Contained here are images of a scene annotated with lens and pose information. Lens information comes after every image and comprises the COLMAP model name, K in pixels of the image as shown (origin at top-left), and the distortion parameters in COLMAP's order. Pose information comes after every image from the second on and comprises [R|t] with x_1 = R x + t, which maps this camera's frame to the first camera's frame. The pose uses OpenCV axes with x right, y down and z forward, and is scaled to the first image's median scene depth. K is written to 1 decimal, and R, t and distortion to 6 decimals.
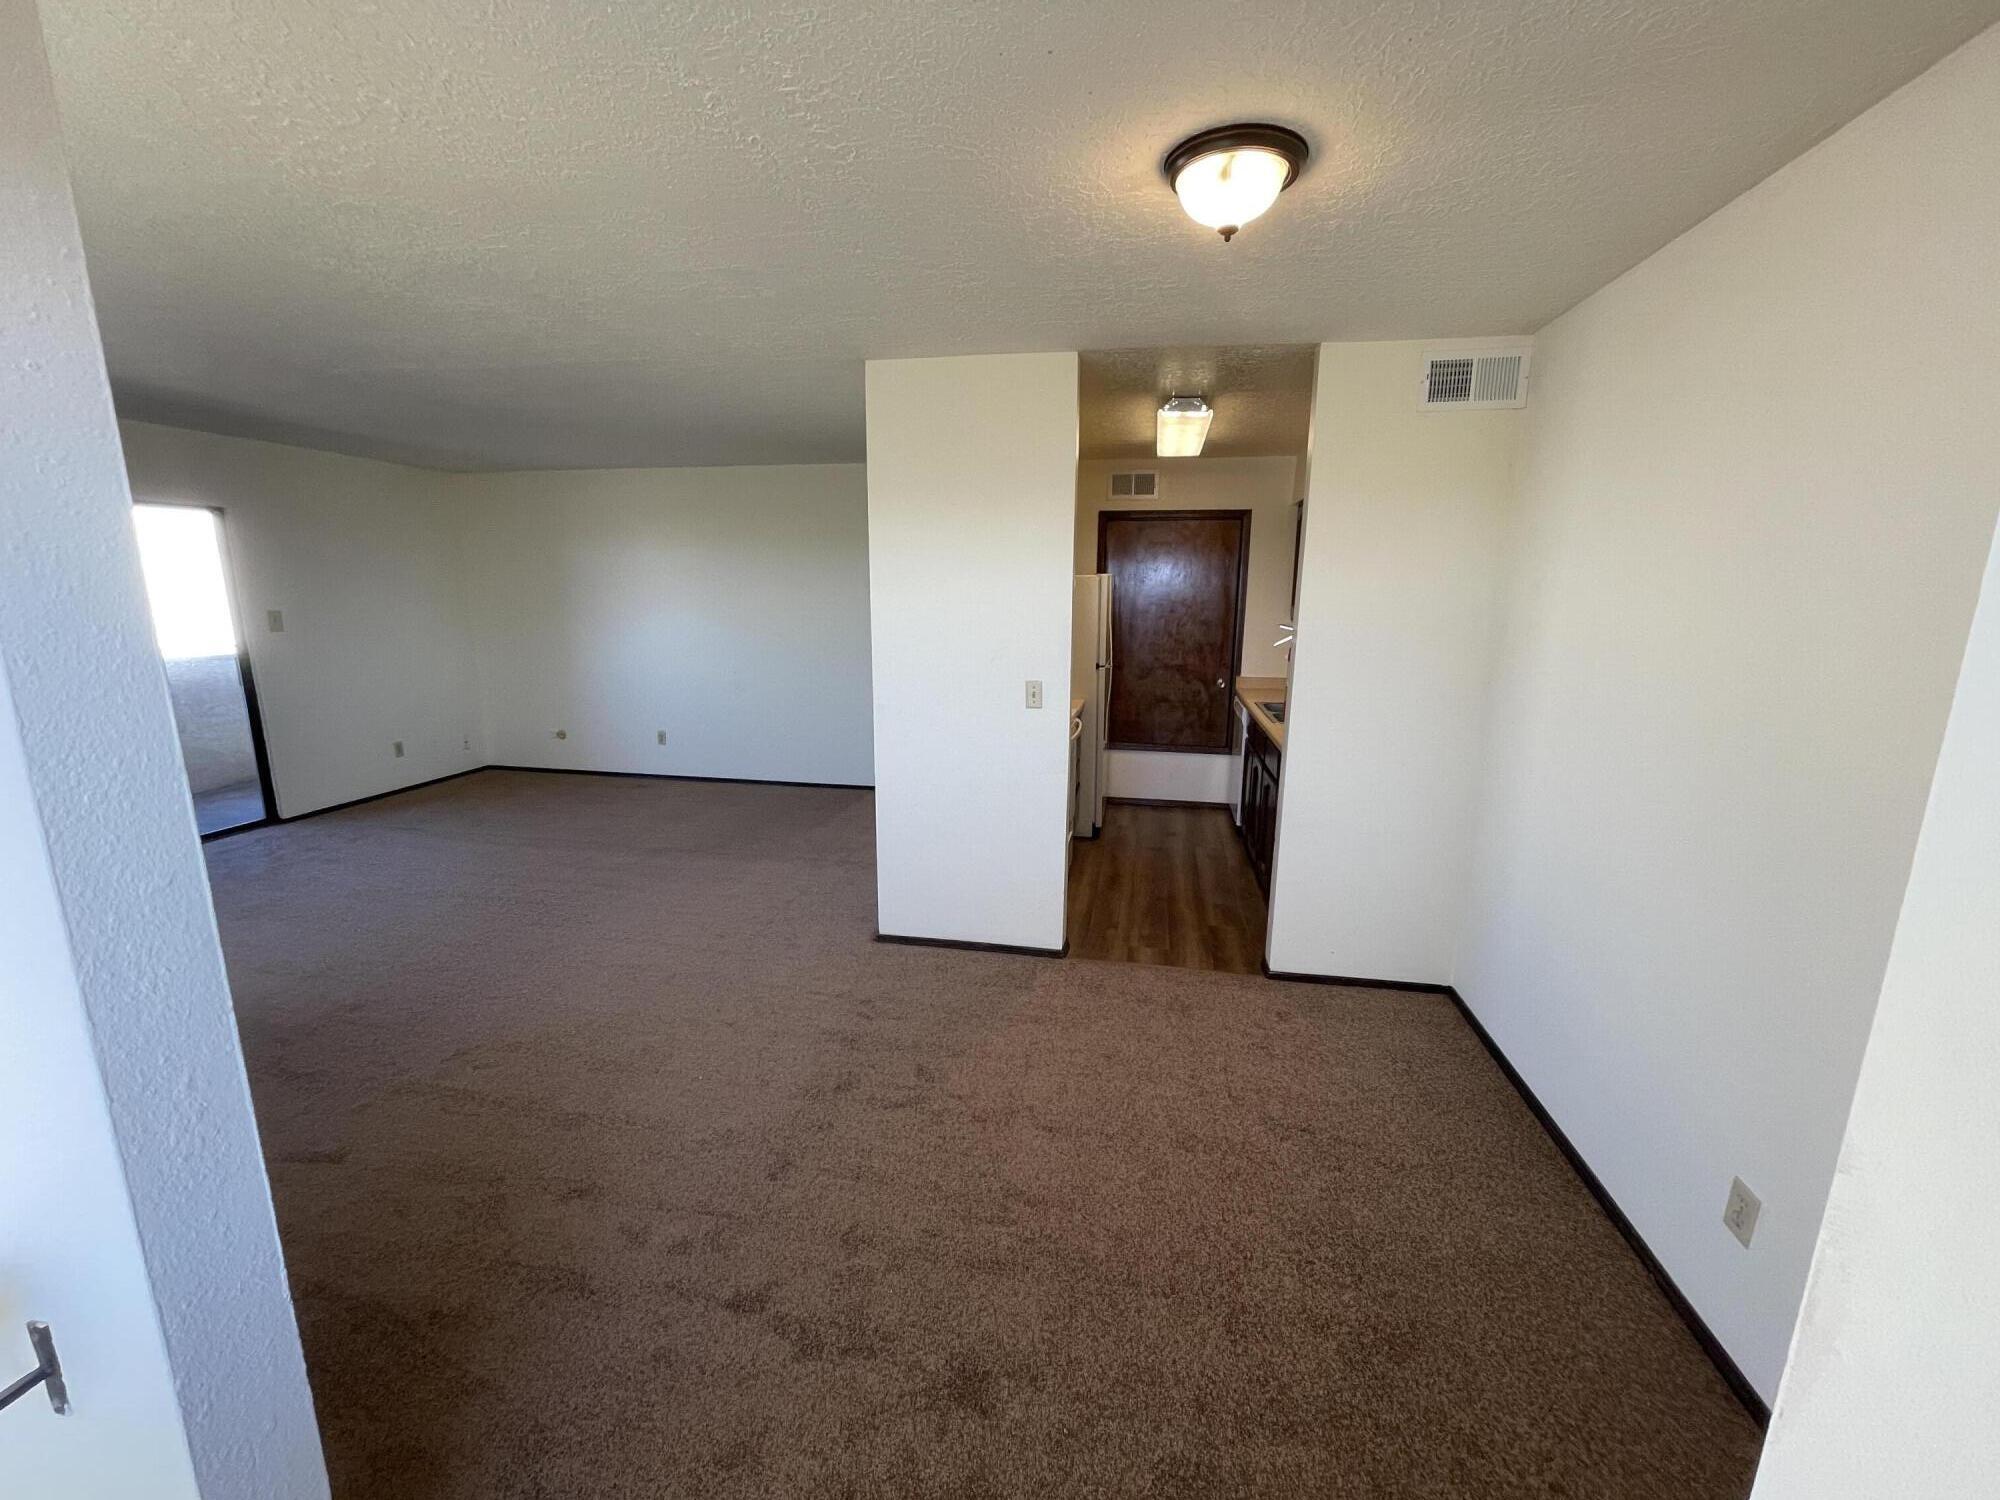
lens RADIAL K [[810.1, 0, 986.3], [0, 810.1, 762.3], [0, 0, 1]] dist [-0.001554, 0.000173]
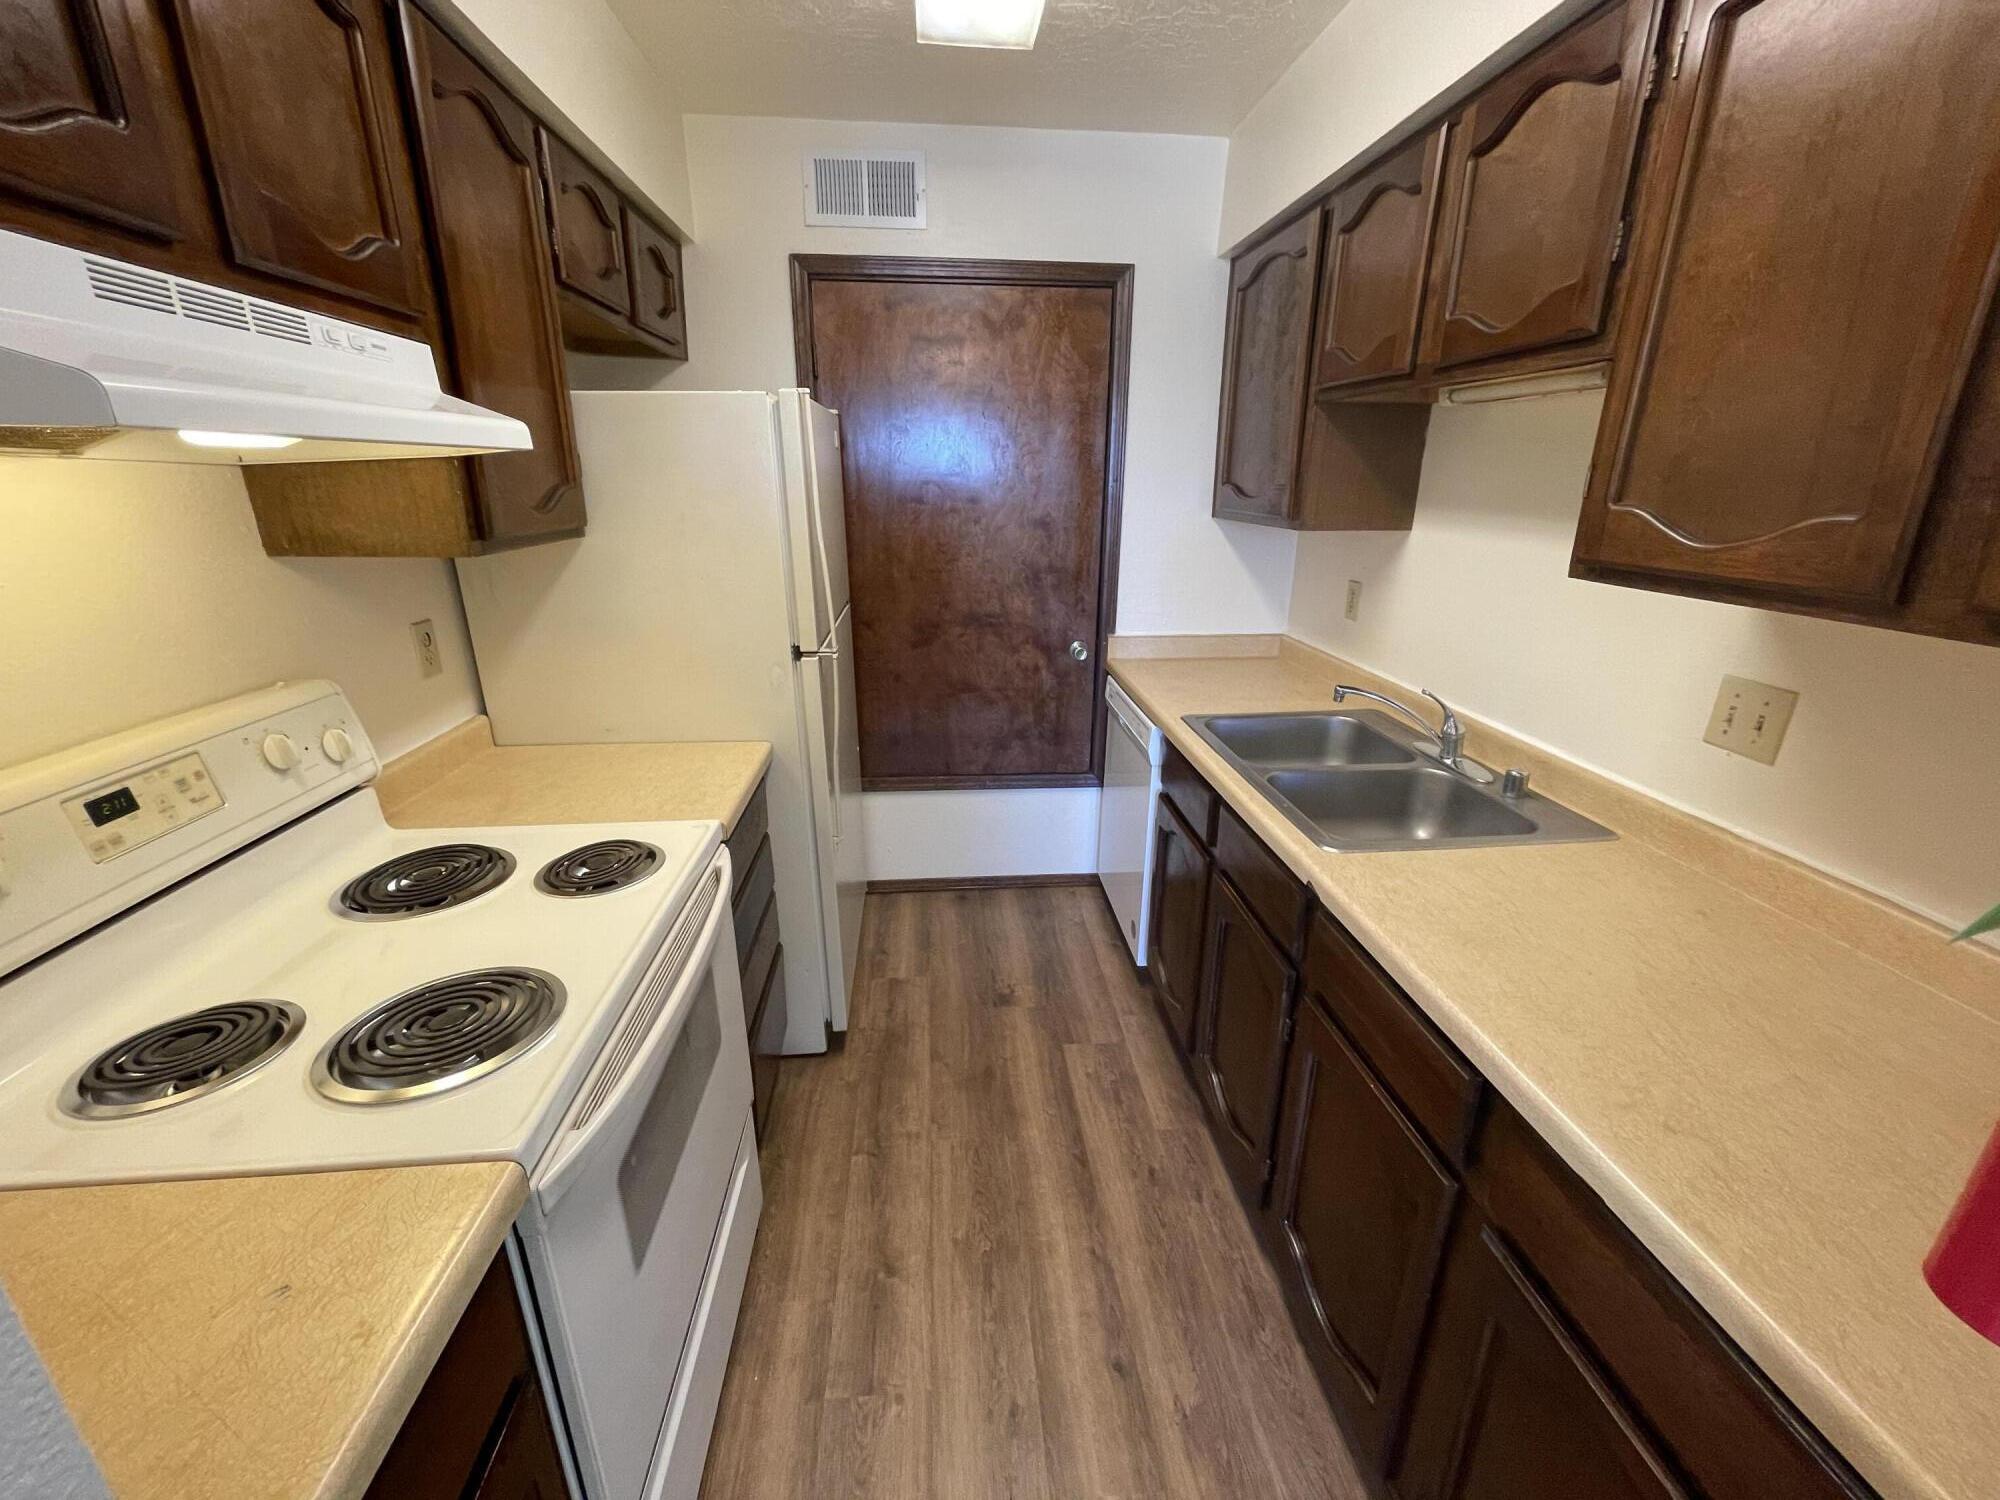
lens RADIAL K [[810.1, 0, 1000.4], [0, 810.1, 751.2], [0, 0, 1]] dist [-0.001554, 0.000173]
pose [[0.959037, -0.089204, 0.268869, 0.108116], [0.058004, 0.990853, 0.121843, -0.099620], [-0.277279, -0.101257, 0.955439, 0.542446]]
